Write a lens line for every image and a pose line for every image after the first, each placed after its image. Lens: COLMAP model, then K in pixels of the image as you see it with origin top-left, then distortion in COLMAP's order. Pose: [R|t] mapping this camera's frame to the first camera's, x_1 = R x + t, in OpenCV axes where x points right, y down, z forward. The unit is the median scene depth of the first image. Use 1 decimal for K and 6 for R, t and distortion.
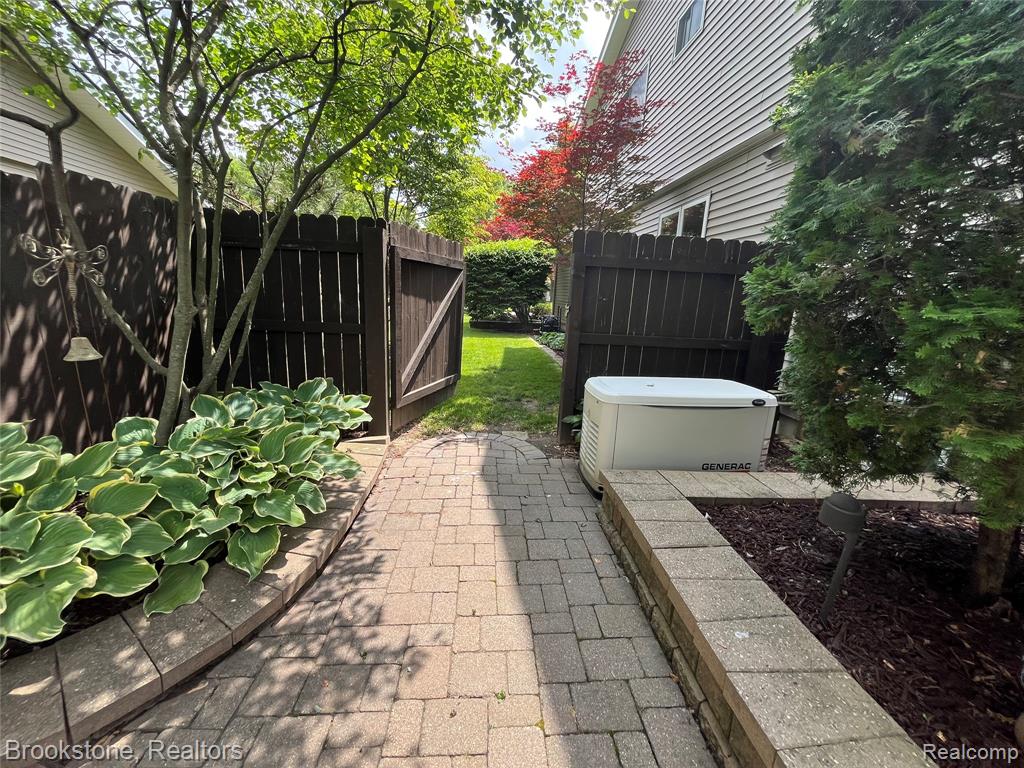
lens RADIAL K [[415.2, 0, 512.0], [0, 415.2, 384.0], [0, 0, 1]] dist [-0.001491, -0.000157]
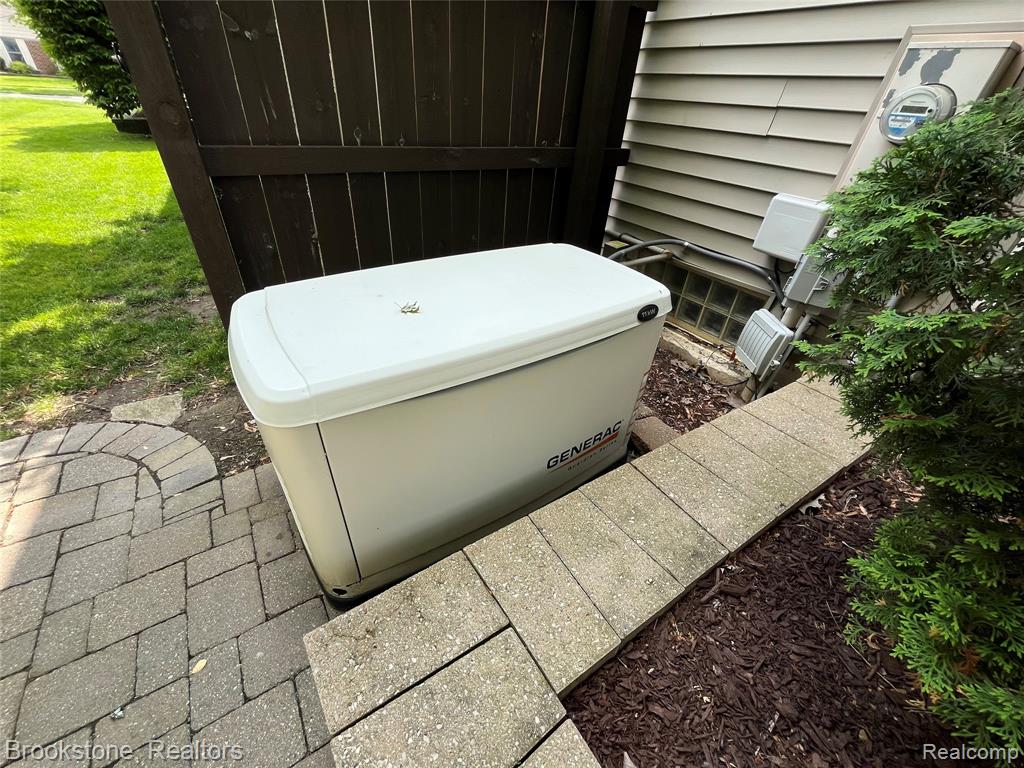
lens RADIAL K [[415.2, 0, 512.0], [0, 415.2, 384.0], [0, 0, 1]] dist [-0.001491, -0.000157]
pose [[0.867705, -0.280462, 0.410402, 0.184334], [0.087117, 0.898649, 0.429932, -0.066839], [-0.489387, -0.337301, 0.804194, 0.485672]]
